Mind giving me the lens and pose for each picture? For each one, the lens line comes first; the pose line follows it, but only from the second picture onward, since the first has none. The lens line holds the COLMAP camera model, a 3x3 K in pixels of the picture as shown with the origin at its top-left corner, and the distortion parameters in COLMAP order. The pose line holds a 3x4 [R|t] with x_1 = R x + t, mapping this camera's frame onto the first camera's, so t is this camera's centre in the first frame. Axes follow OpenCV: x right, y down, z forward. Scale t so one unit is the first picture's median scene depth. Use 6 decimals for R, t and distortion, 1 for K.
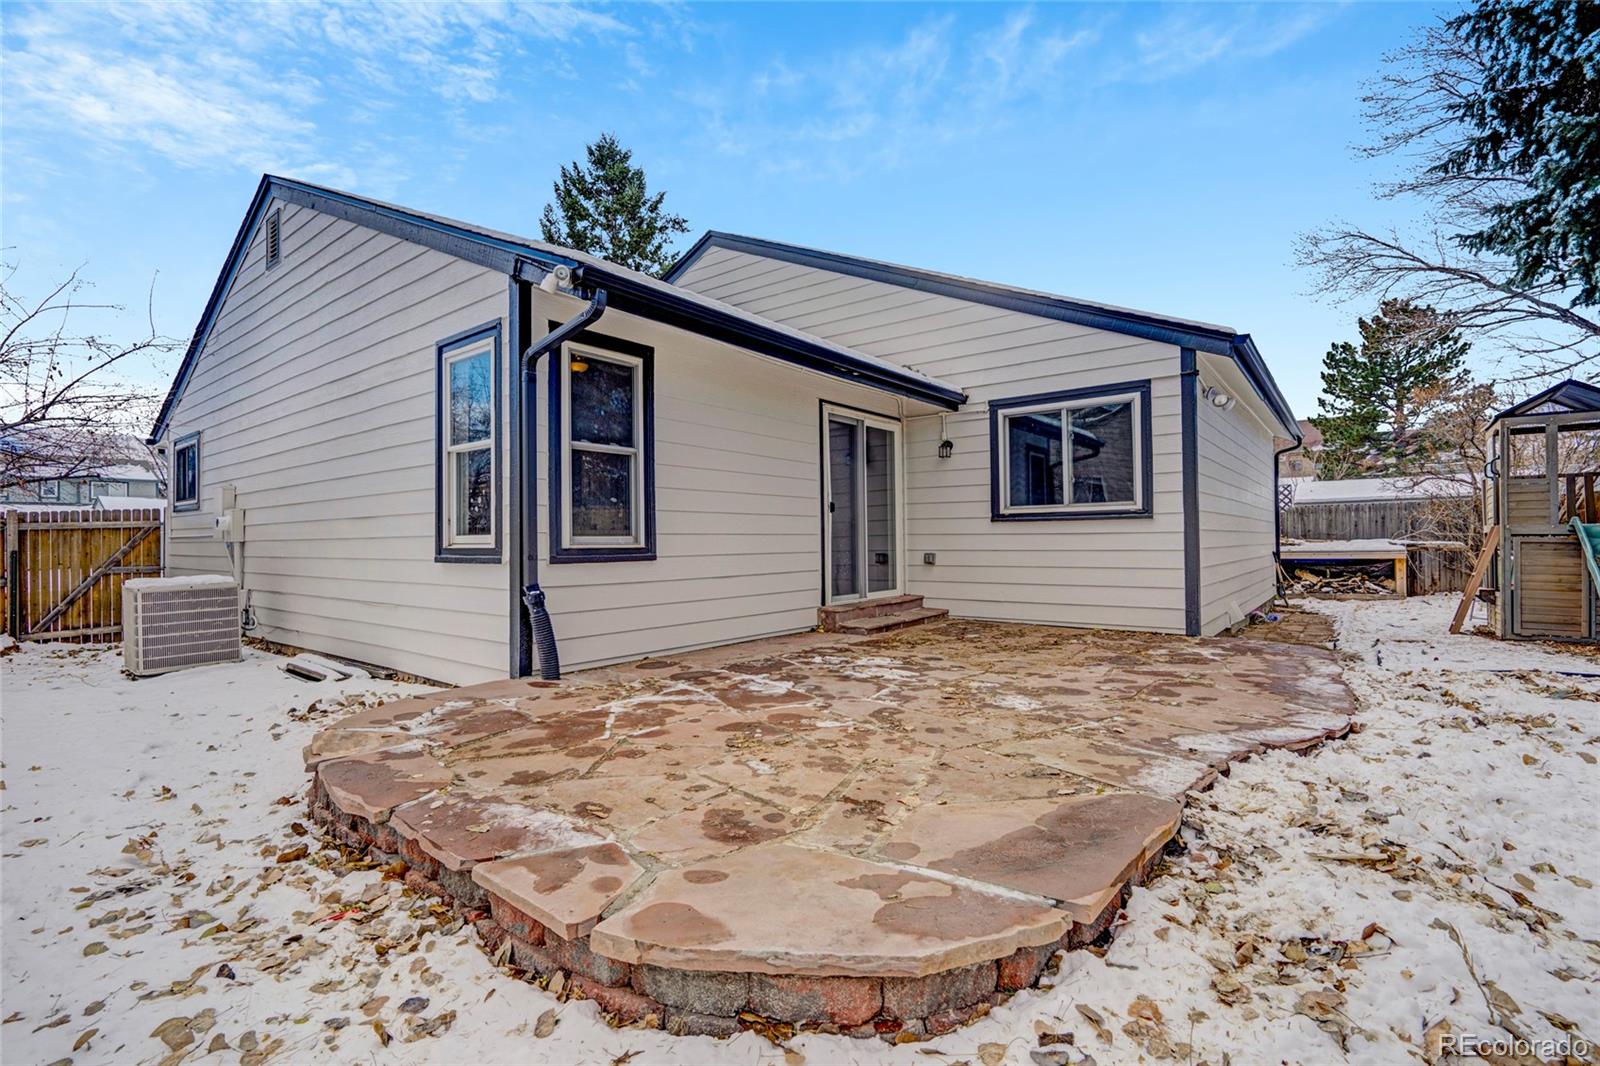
lens RADIAL K [[725.3, 0, 804.4], [0, 725.3, 532.2], [0, 0, 1]] dist [-0.003463, 0.000562]
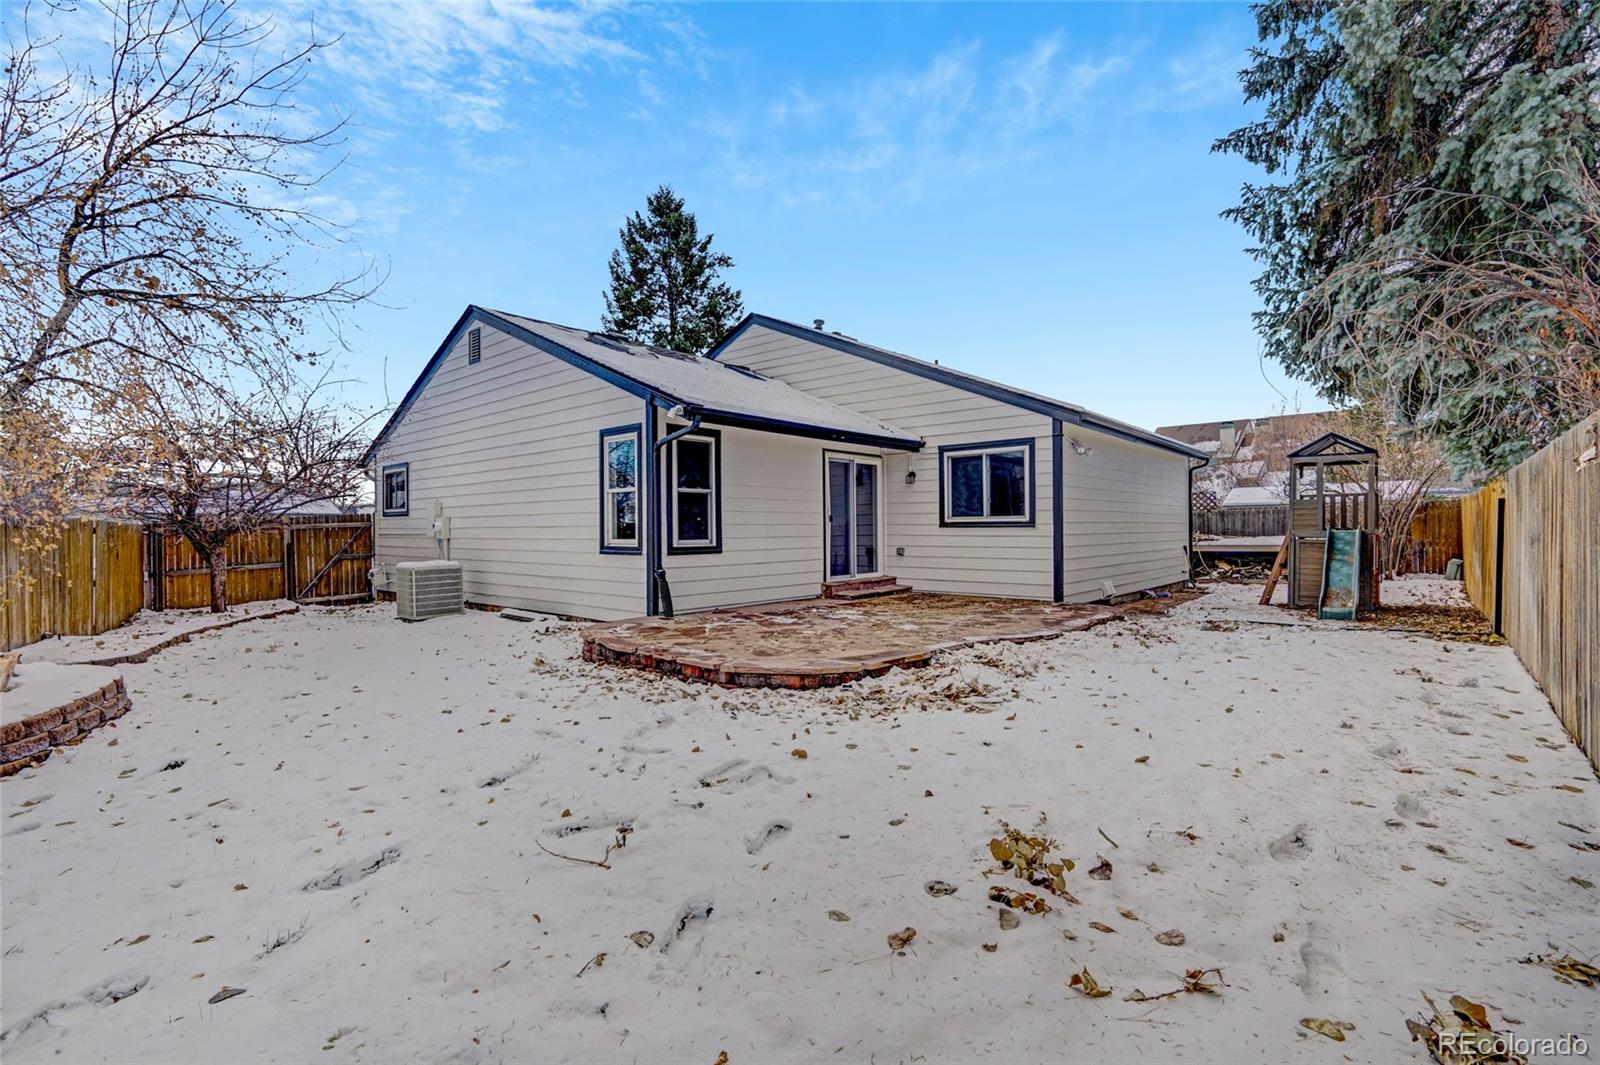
lens RADIAL K [[725.3, 0, 806.9], [0, 725.3, 532.0], [0, 0, 1]] dist [-0.003463, 0.000562]
pose [[0.998695, 0.003165, -0.050970, 0.064826], [-0.002267, 0.999841, 0.017666, -0.032287], [0.051018, -0.017527, 0.998544, -0.540020]]
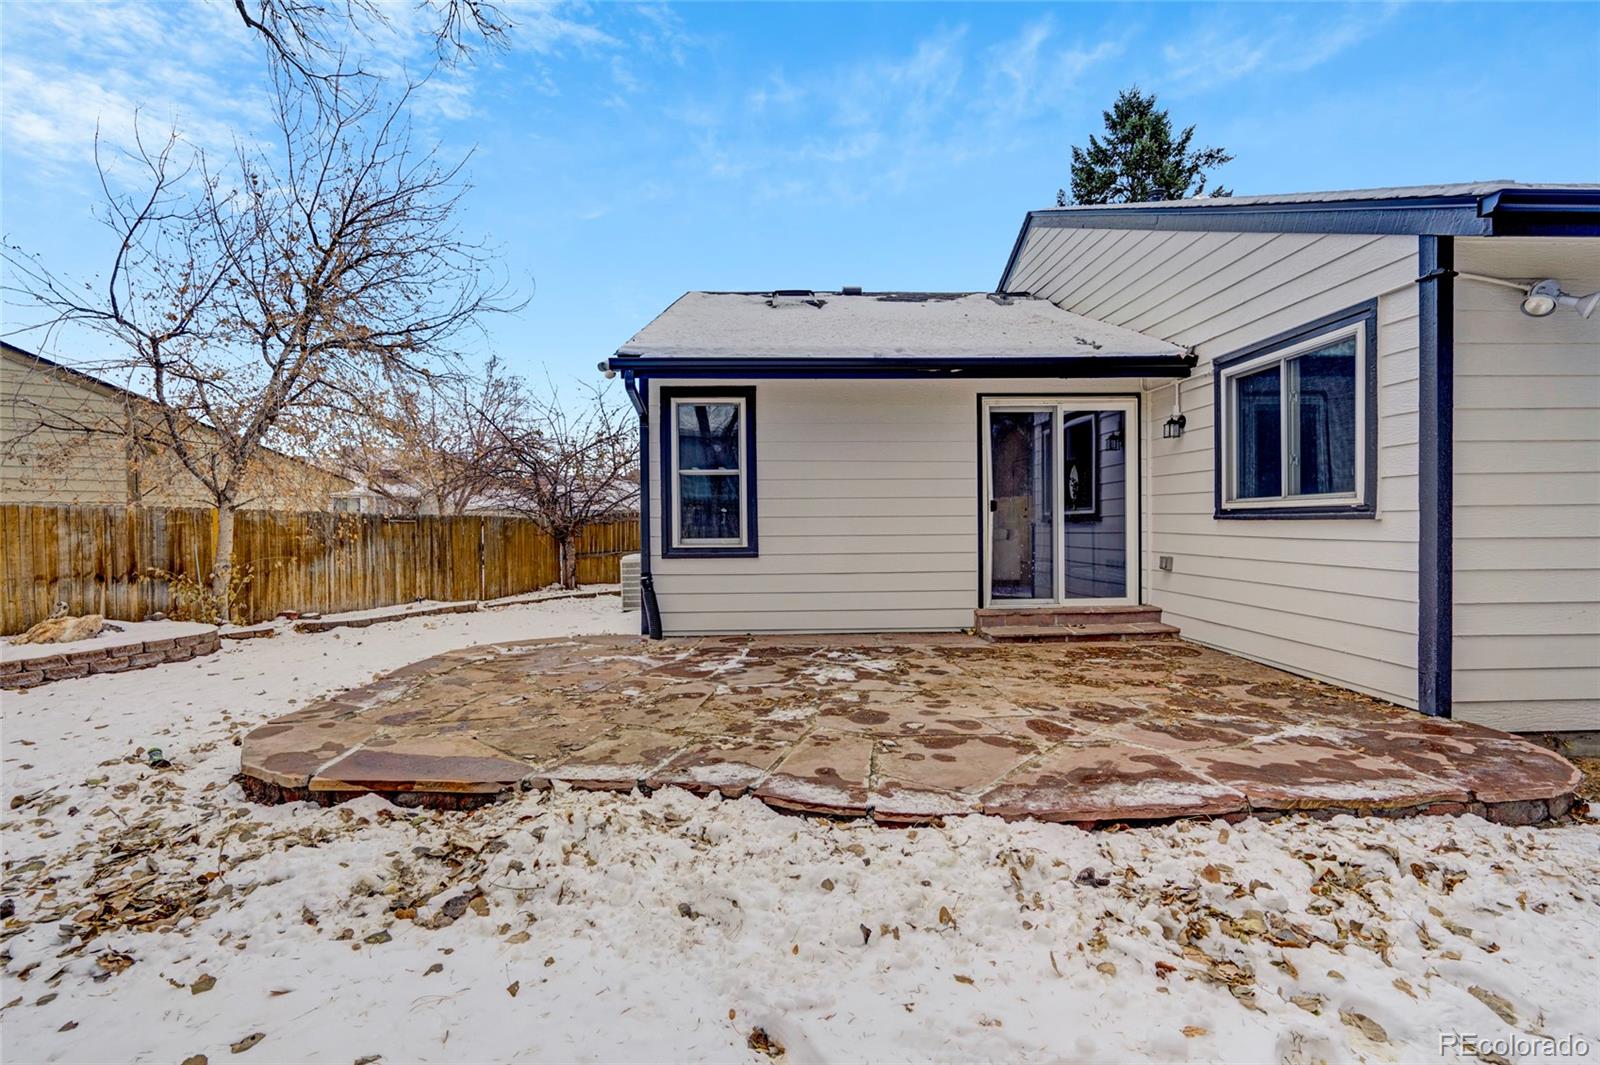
lens RADIAL K [[725.3, 0, 801.4], [0, 725.3, 535.0], [0, 0, 1]] dist [-0.003463, 0.000562]
pose [[0.638956, 0.017236, -0.769050, 0.599106], [0.012504, 0.999384, 0.032787, -0.029974], [0.769142, -0.030566, 0.638347, 0.194484]]
